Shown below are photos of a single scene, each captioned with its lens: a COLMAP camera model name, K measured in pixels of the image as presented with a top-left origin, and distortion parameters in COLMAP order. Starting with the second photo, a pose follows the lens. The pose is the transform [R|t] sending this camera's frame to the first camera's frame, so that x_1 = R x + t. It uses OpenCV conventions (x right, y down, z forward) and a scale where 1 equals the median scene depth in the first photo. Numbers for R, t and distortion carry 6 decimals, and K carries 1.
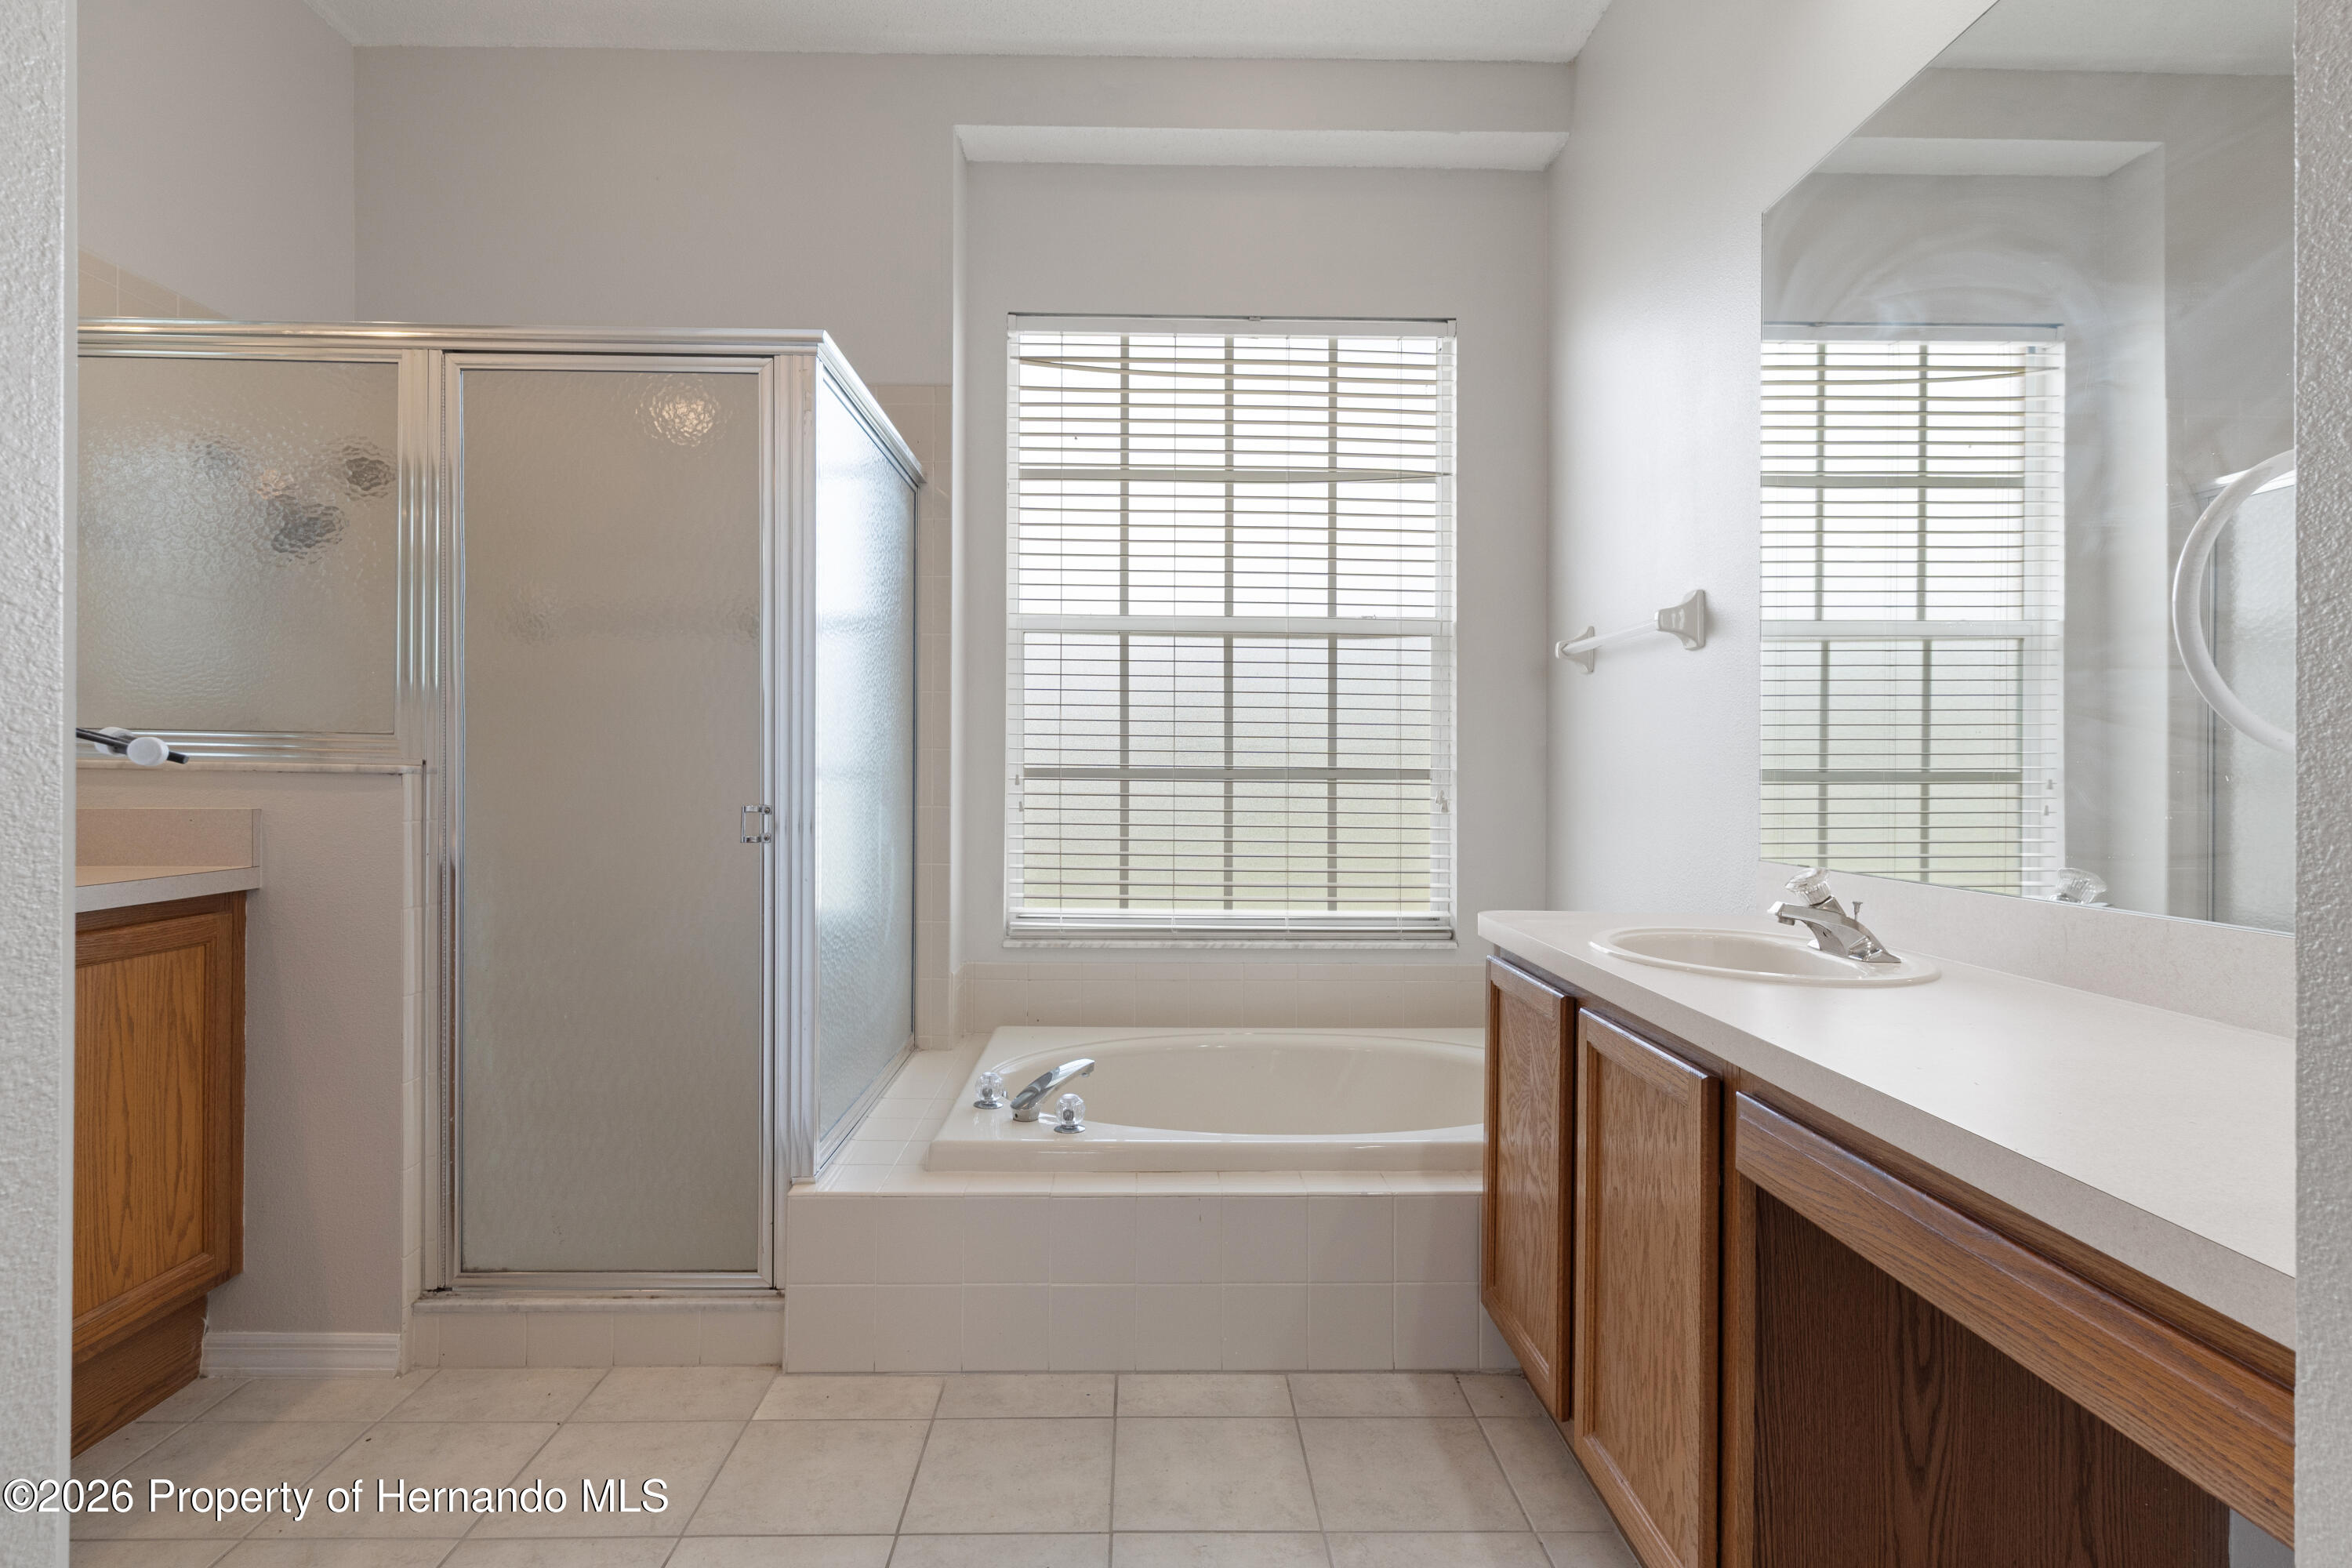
lens RADIAL K [[1222.9, 0, 1169.2], [0, 1222.9, 775.5], [0, 0, 1]] dist [0.006625, -0.000226]
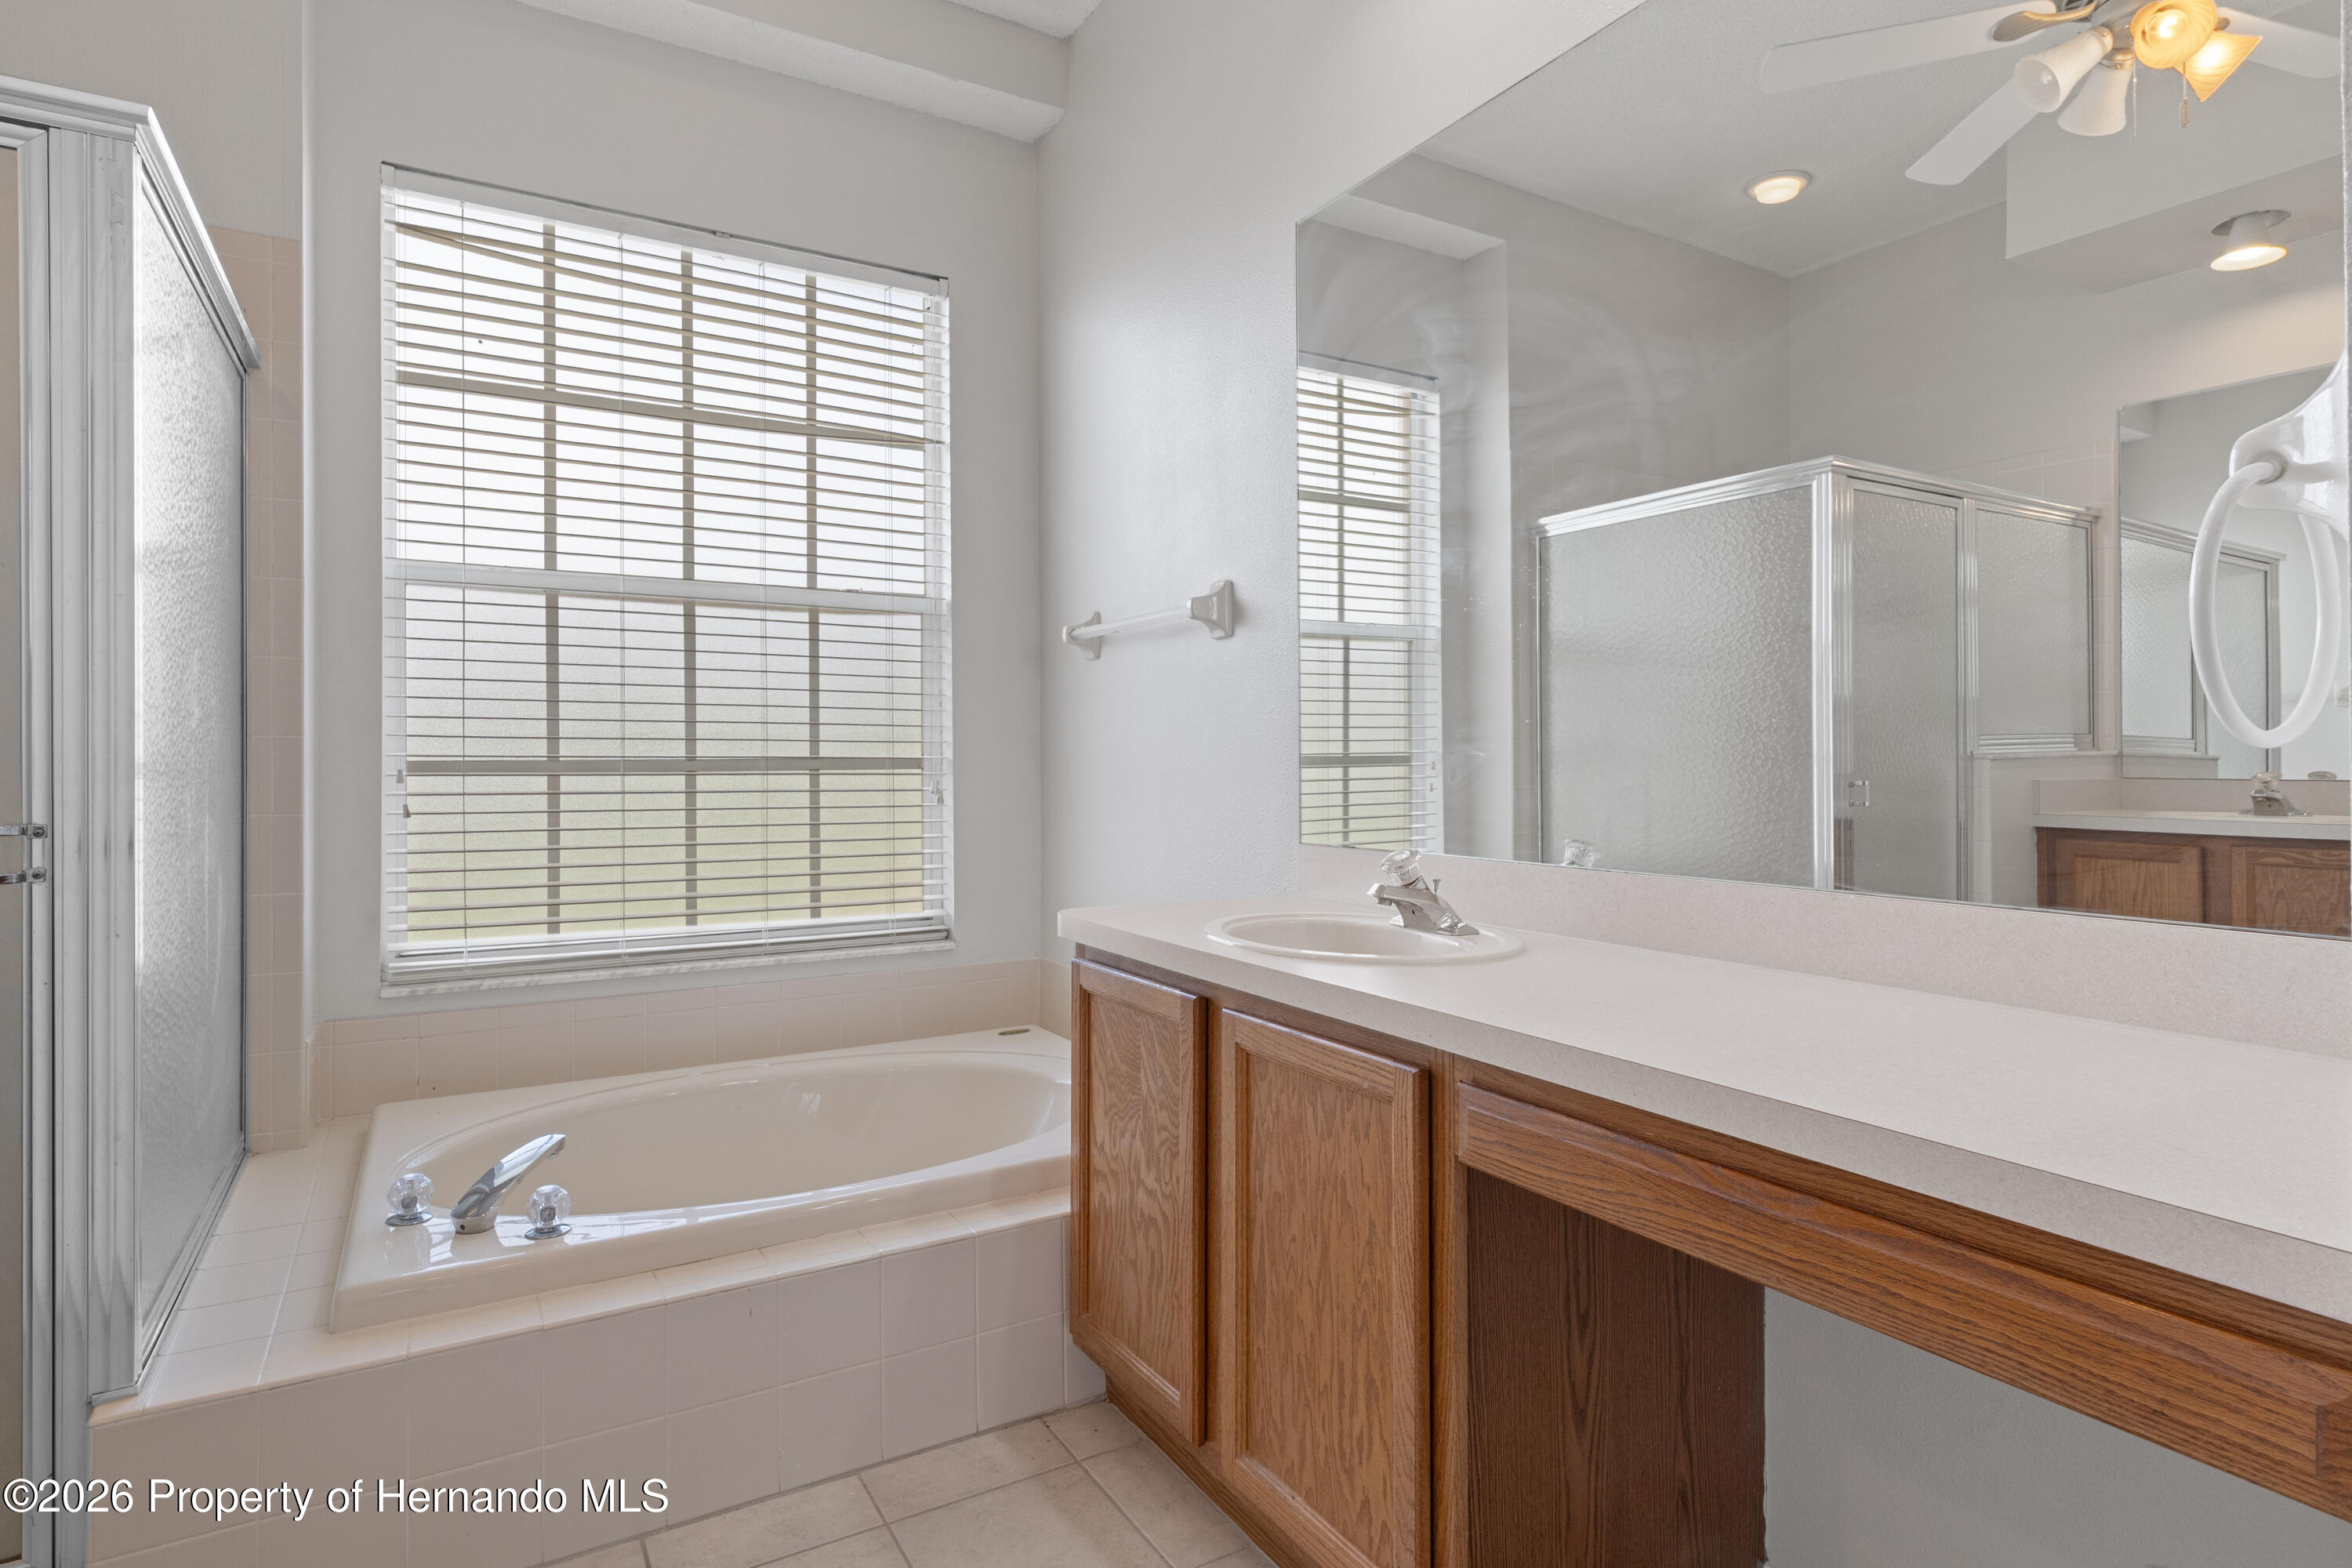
lens RADIAL K [[1234.9, 0, 1176.6], [0, 1234.9, 755.4], [0, 0, 1]] dist [0.005118, -0.000665]
pose [[0.868951, -0.008223, 0.494830, -0.085129], [0.010941, 0.999937, -0.002597, -0.002307], [-0.494777, 0.007671, 0.868986, 0.091303]]
